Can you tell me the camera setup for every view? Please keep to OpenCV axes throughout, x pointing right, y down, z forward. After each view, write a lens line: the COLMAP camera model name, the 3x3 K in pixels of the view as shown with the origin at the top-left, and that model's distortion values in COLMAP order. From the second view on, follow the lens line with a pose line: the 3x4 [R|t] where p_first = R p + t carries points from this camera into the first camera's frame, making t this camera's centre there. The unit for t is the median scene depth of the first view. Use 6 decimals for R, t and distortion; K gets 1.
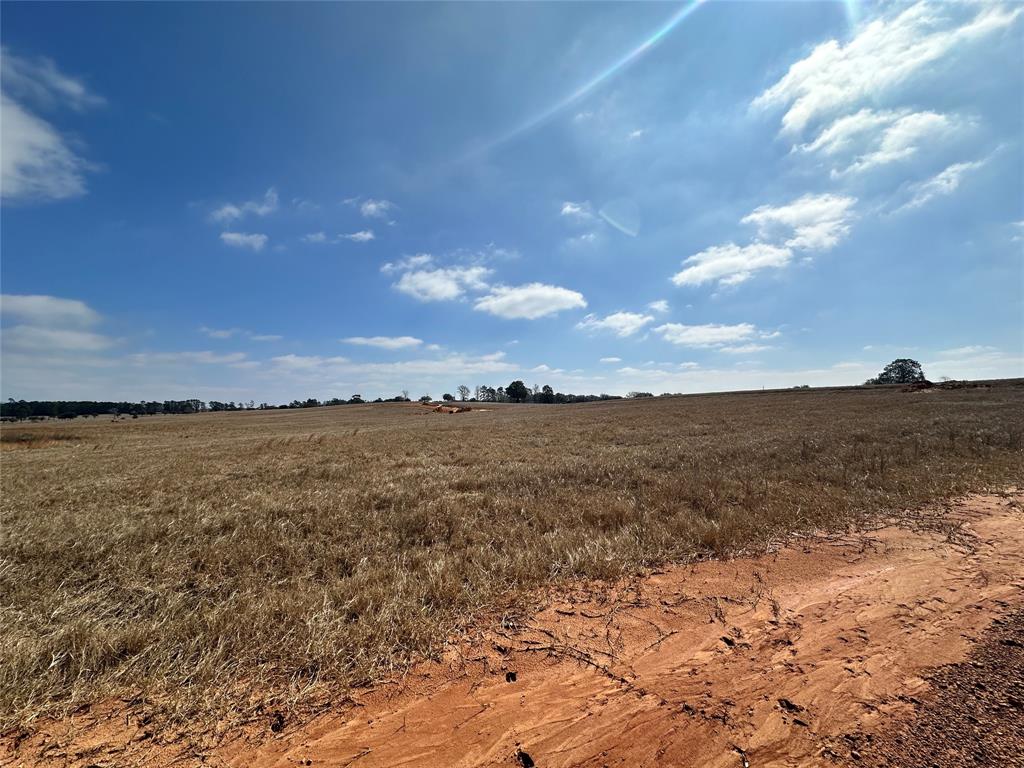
lens RADIAL K [[408.3, 0, 512.1], [0, 408.3, 388.1], [0, 0, 1]] dist [-0.003512, 0.000883]
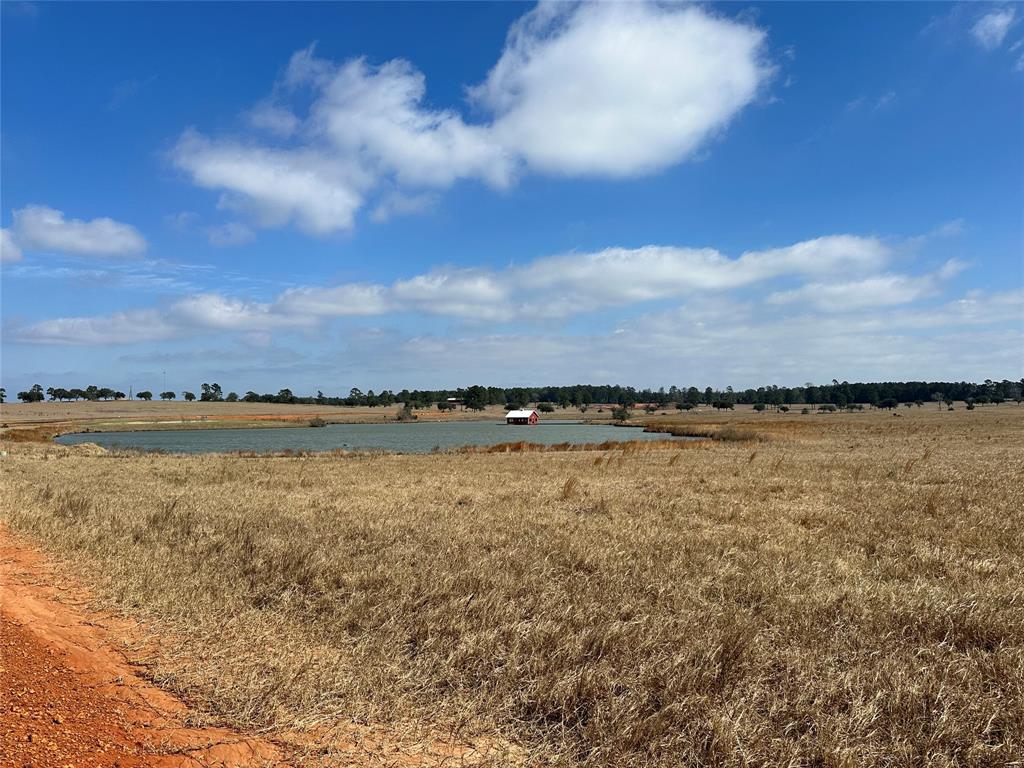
lens RADIAL K [[787.4, 0, 507.4], [0, 787.4, 380.3], [0, 0, 1]] dist [0.163637, -0.291432]
pose [[0.248387, -0.016599, -0.968519, 0.079585], [0.053832, 0.998545, -0.003308, -0.000574], [0.967164, -0.051315, 0.248919, 0.128948]]
